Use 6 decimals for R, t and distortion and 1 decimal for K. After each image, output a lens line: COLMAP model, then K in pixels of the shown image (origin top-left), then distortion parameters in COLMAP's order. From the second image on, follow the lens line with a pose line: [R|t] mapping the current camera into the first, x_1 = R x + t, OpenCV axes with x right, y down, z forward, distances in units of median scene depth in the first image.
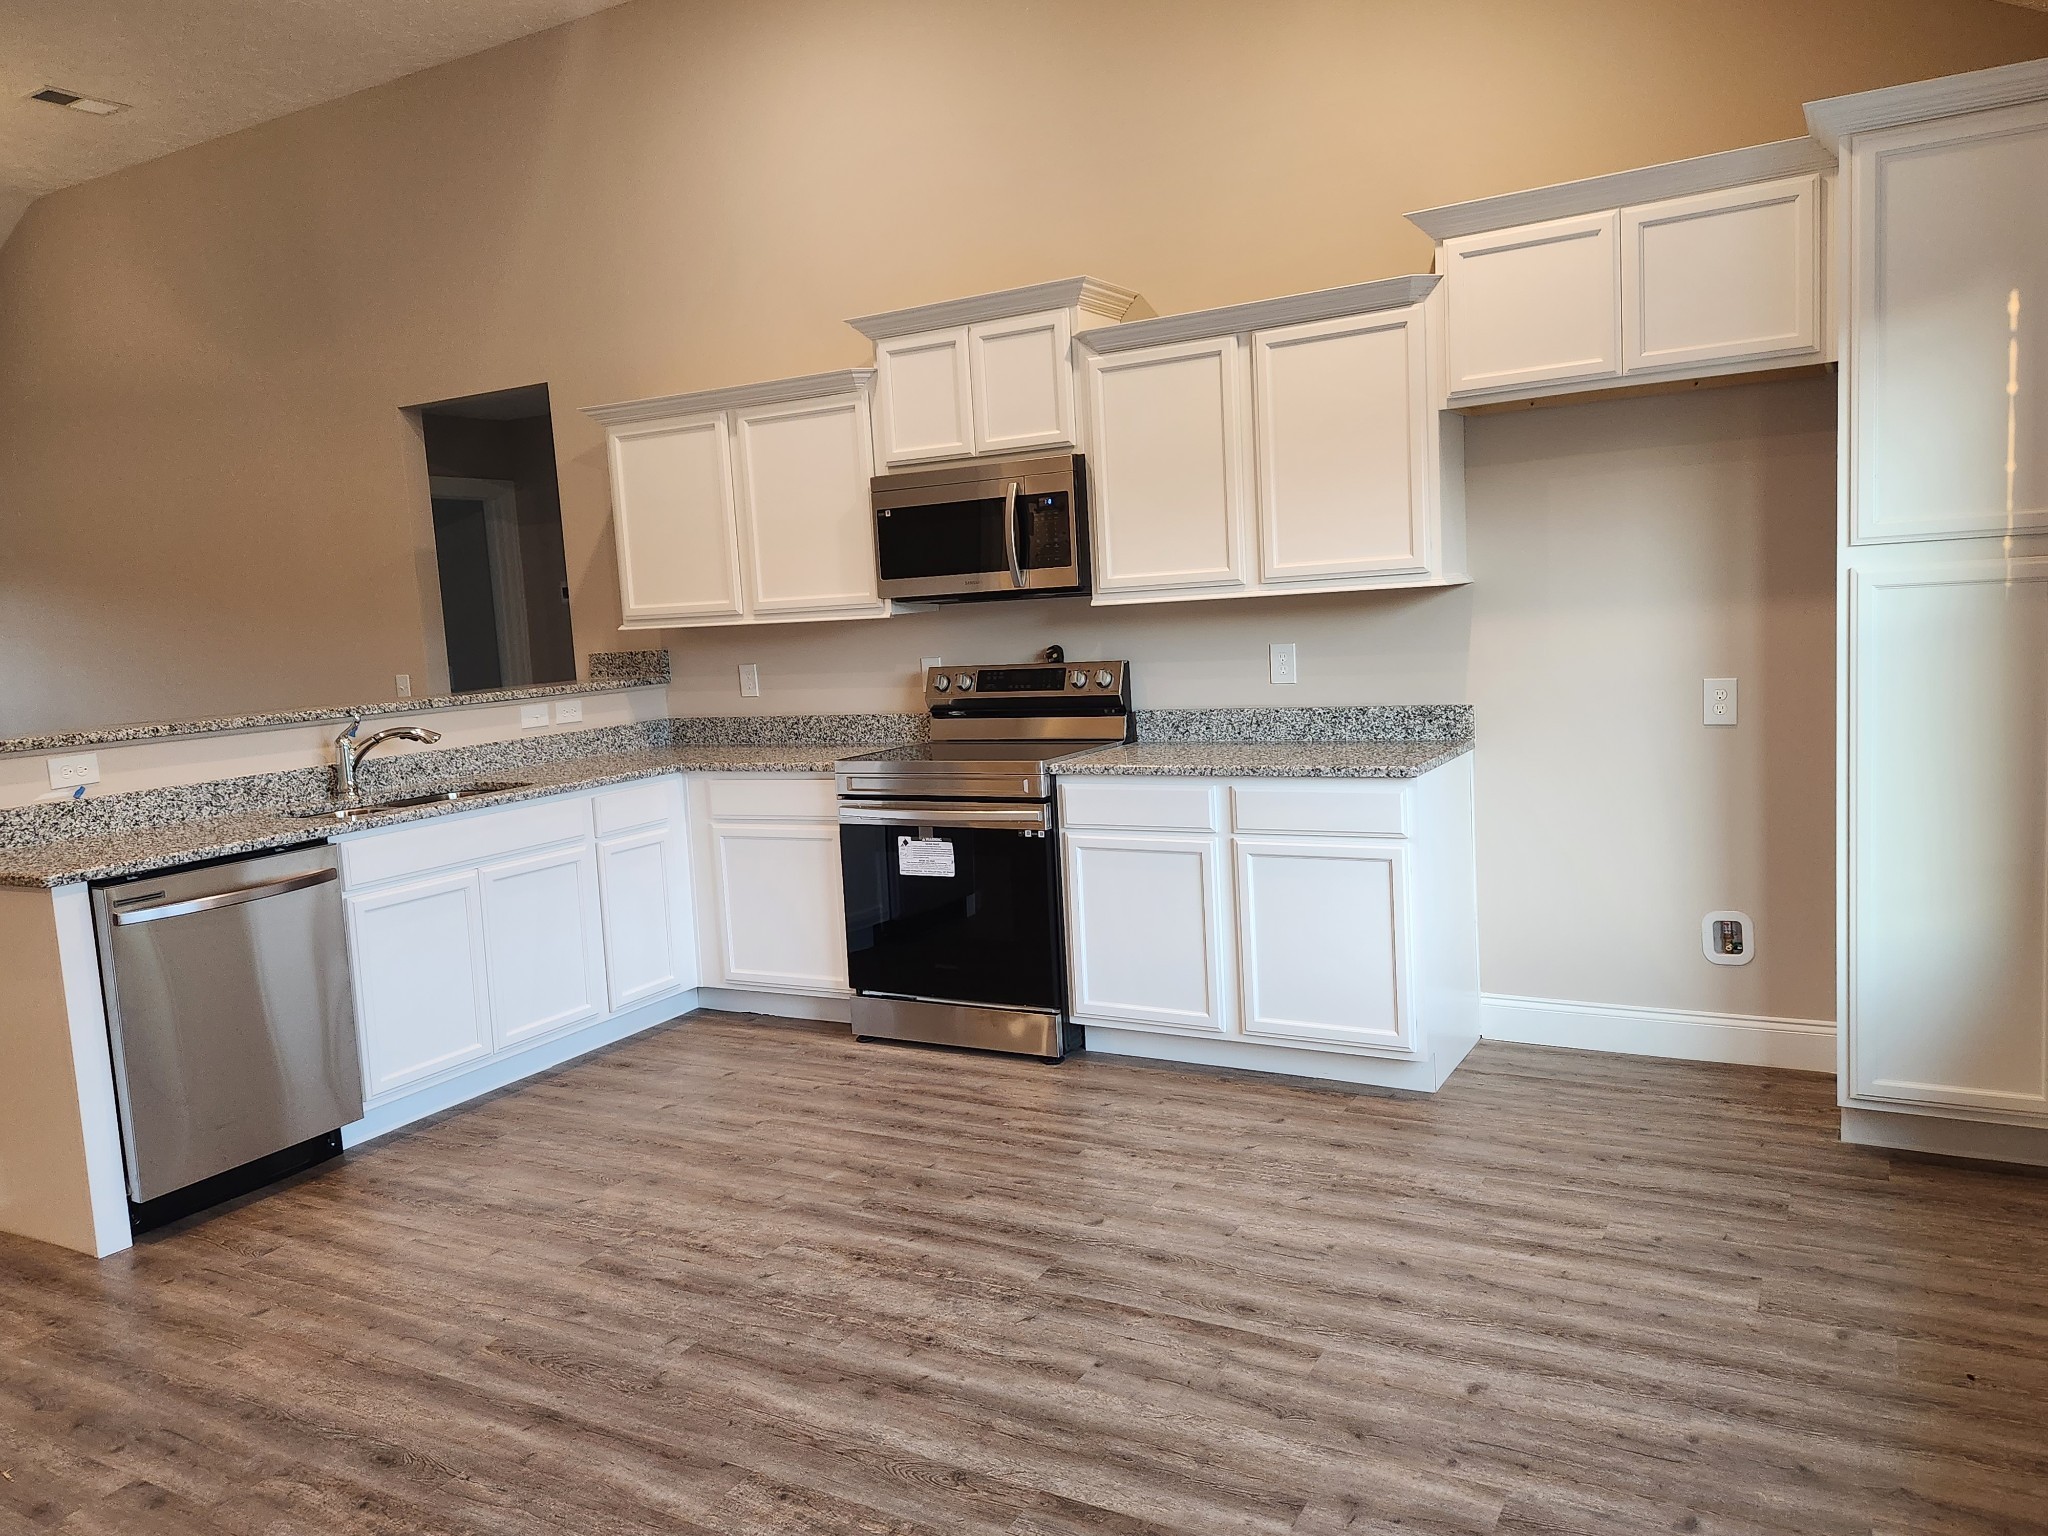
lens RADIAL K [[1501.9, 0, 1024.0], [0, 1501.9, 768.0], [0, 0, 1]] dist [-0.028209, -0.000590]
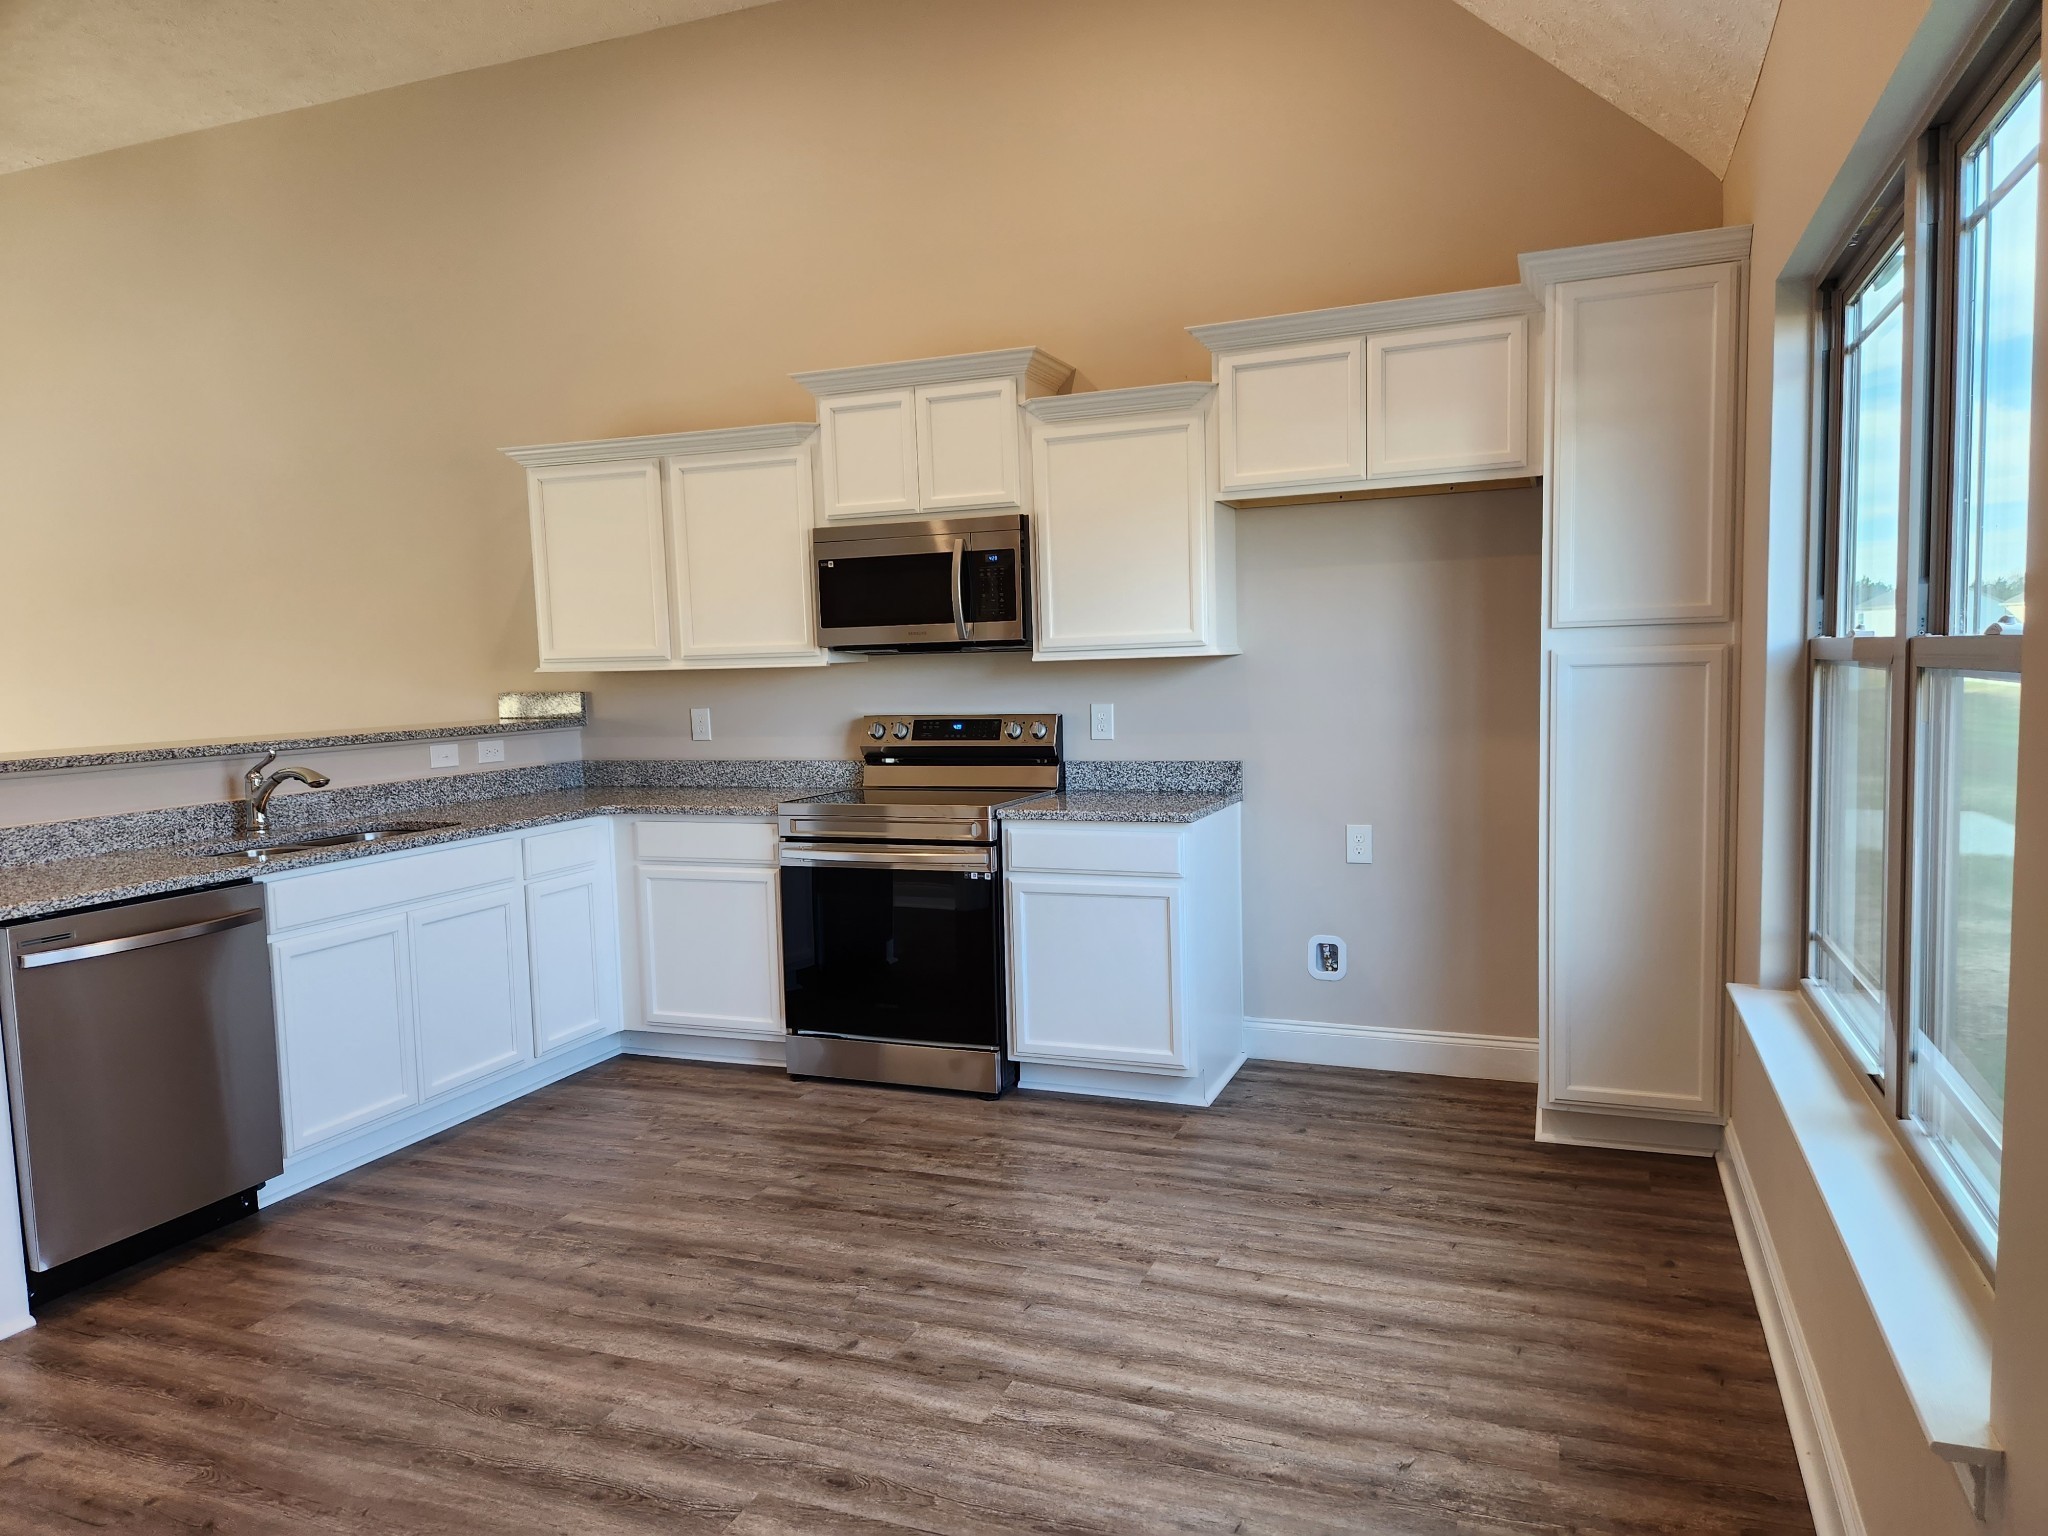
lens RADIAL K [[1365.0, 0, 1062.7], [0, 1365.0, 776.6], [0, 0, 1]] dist [-0.003529, -0.047919]
pose [[0.985628, 0.016868, 0.168084, -0.088741], [-0.012393, 0.999541, -0.027639, -0.000631], [-0.168473, 0.025159, 0.985385, 0.055110]]
